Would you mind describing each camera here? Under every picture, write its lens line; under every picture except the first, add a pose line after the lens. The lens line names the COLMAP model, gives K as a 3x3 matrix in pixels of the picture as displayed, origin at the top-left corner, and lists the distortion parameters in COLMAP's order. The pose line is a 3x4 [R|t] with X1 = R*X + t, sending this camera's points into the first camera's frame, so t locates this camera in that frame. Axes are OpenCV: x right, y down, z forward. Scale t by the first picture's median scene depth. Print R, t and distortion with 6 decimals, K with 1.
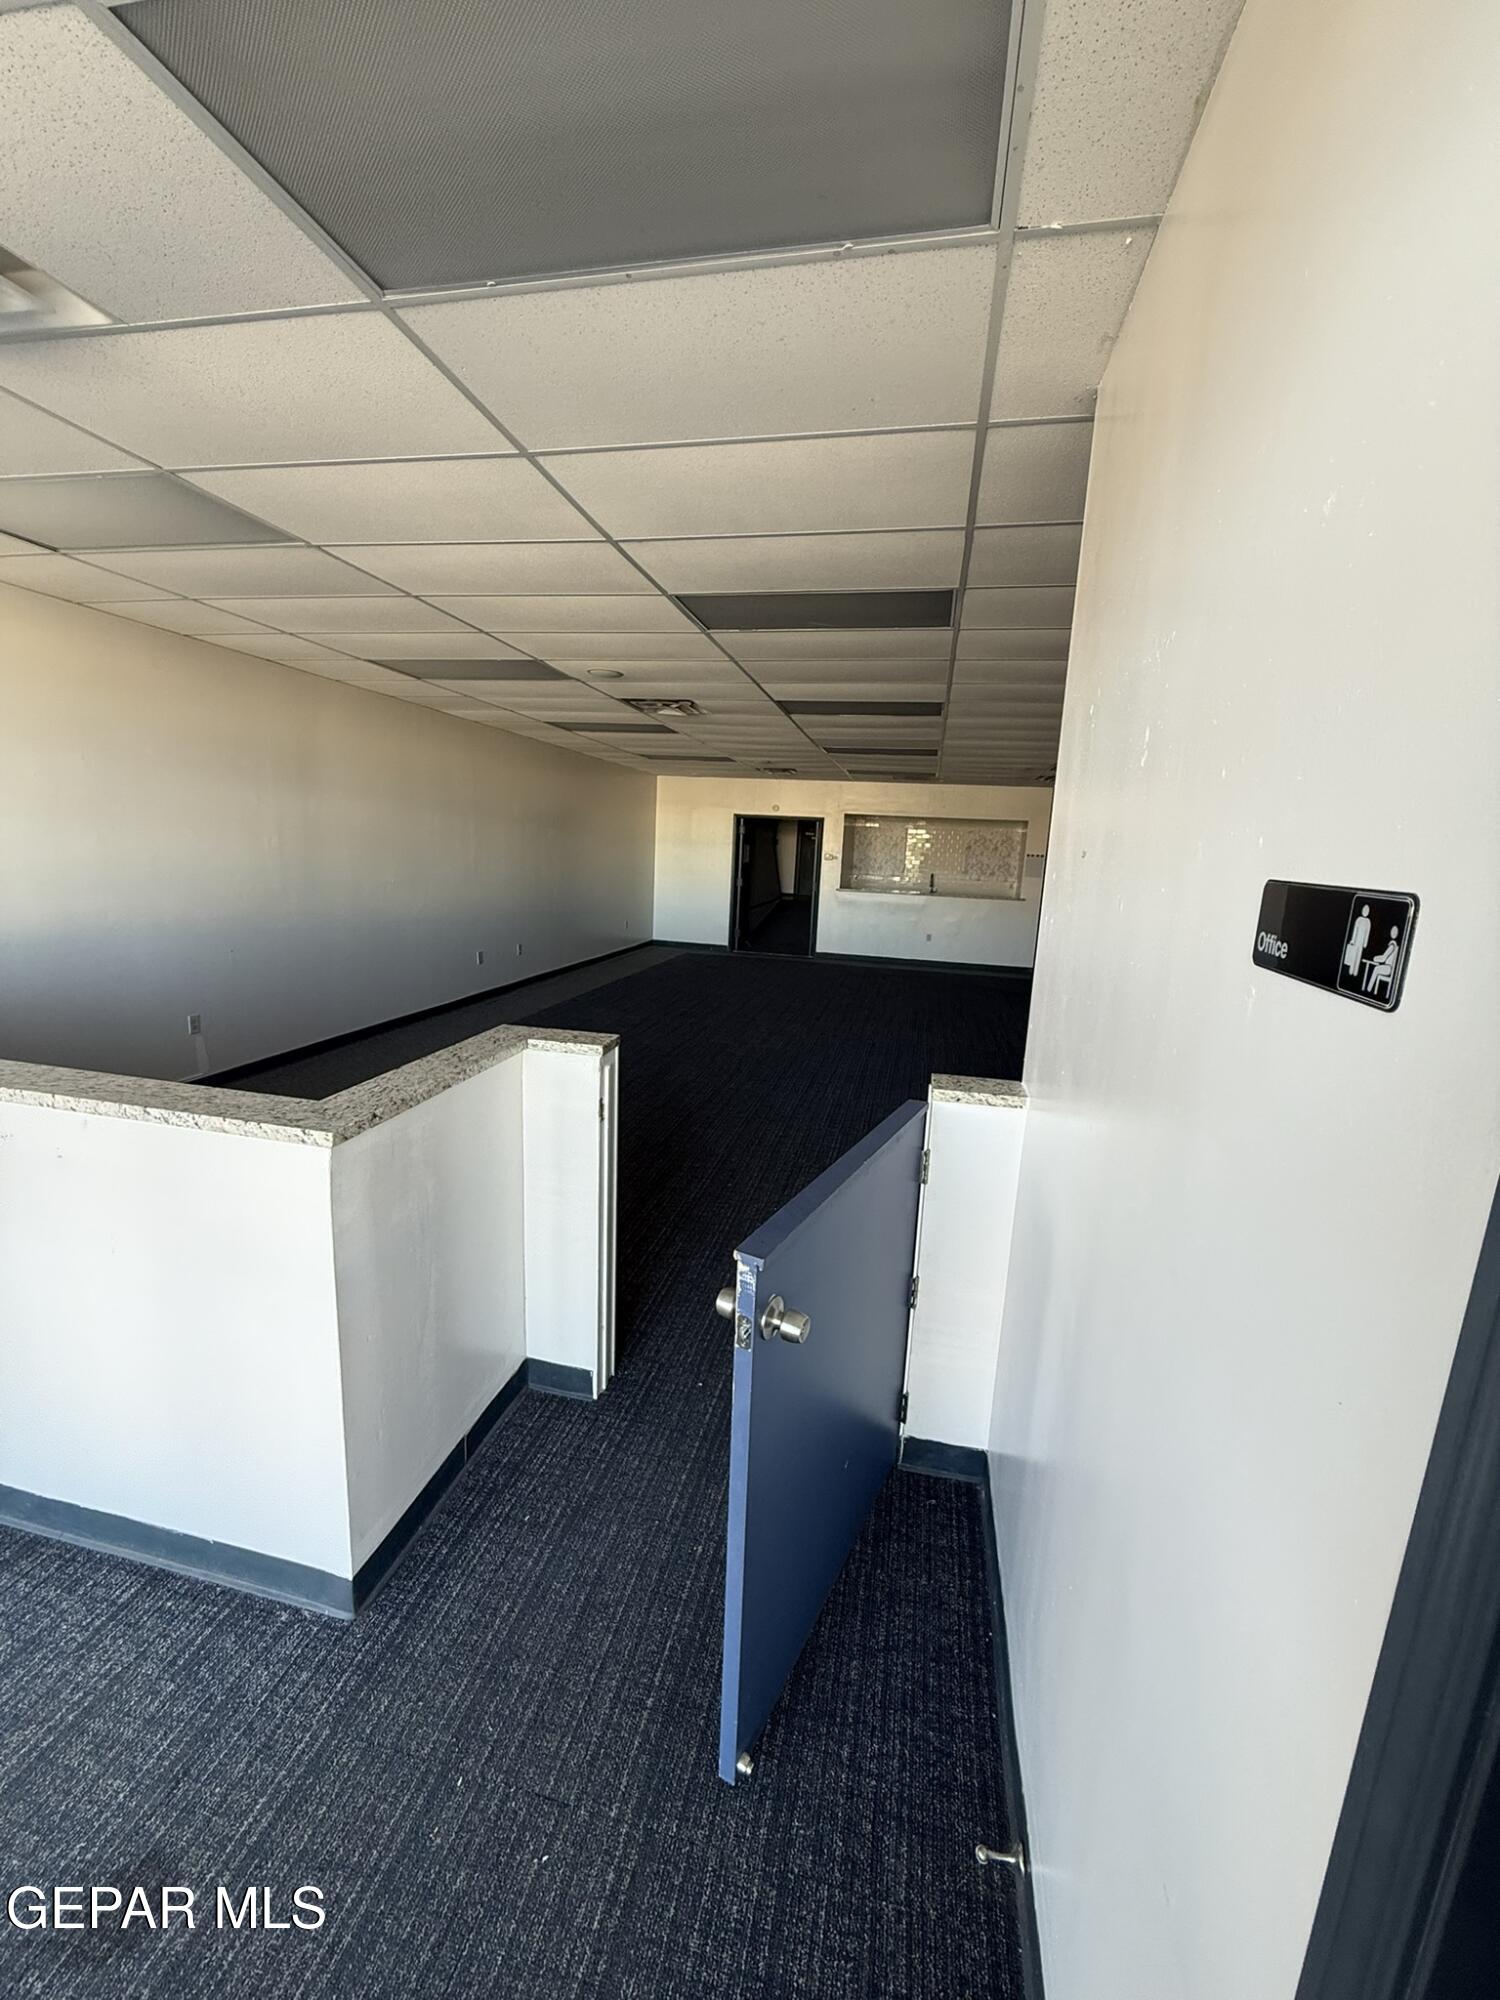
lens RADIAL K [[786.0, 0, 750.0], [0, 786.0, 1000.0], [0, 0, 1]] dist [0.002437, 0.000716]
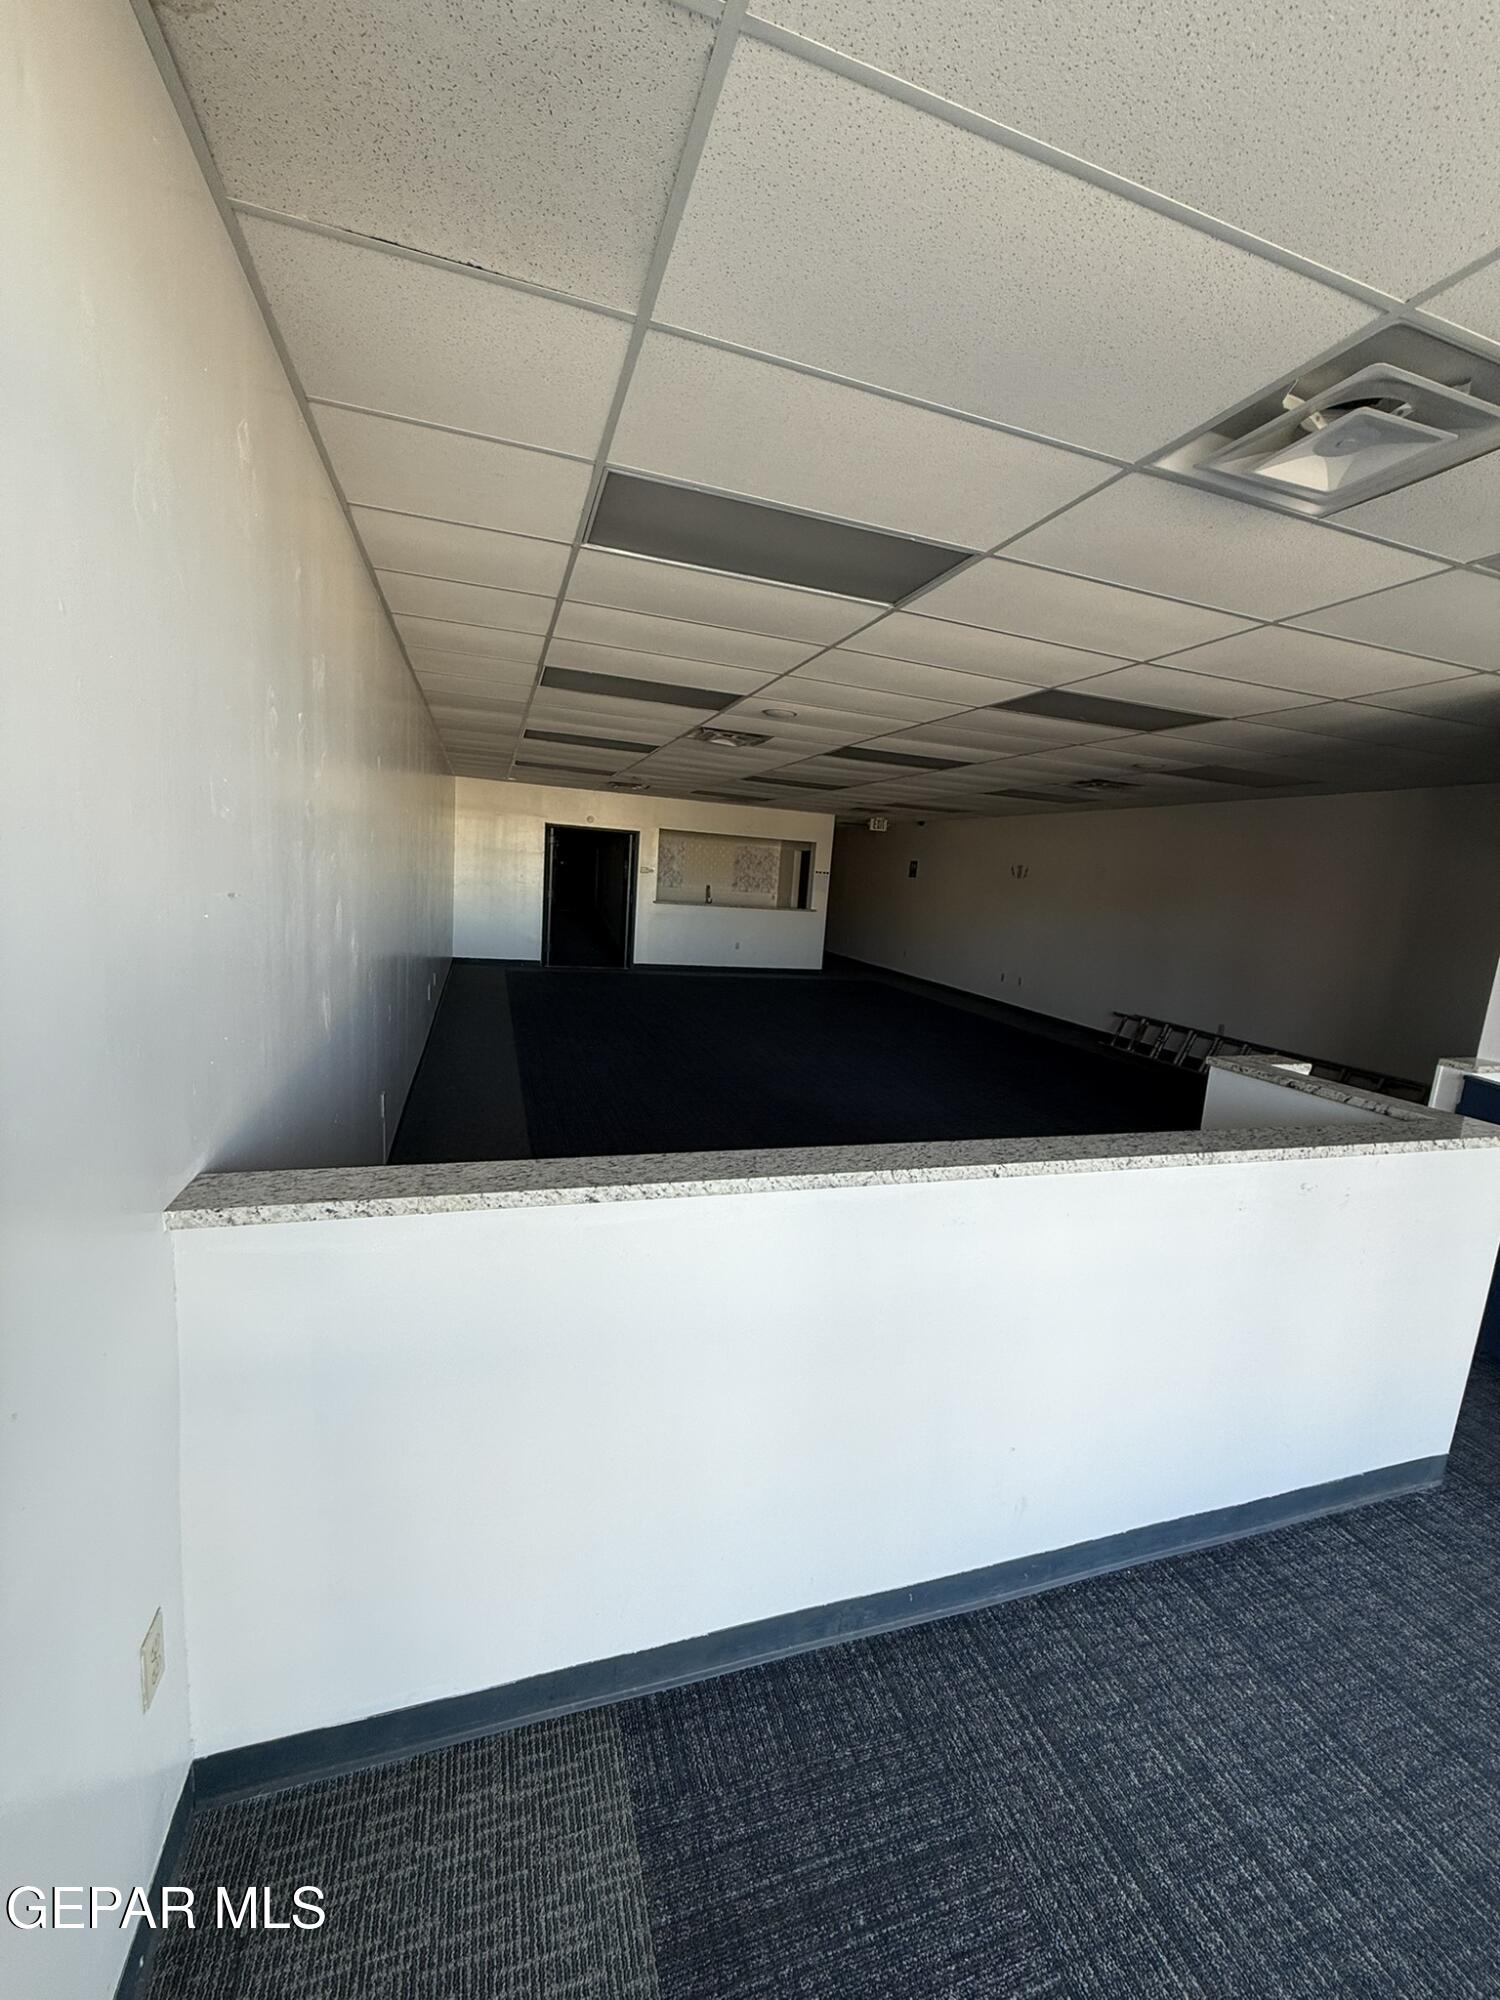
lens RADIAL K [[786.0, 0, 750.0], [0, 786.0, 1000.0], [0, 0, 1]] dist [0.002437, 0.000716]
pose [[0.862107, -0.066288, 0.502371, -0.299696], [0.065010, 0.997683, 0.020083, -0.025093], [-0.502539, 0.015345, 0.864419, 0.052503]]
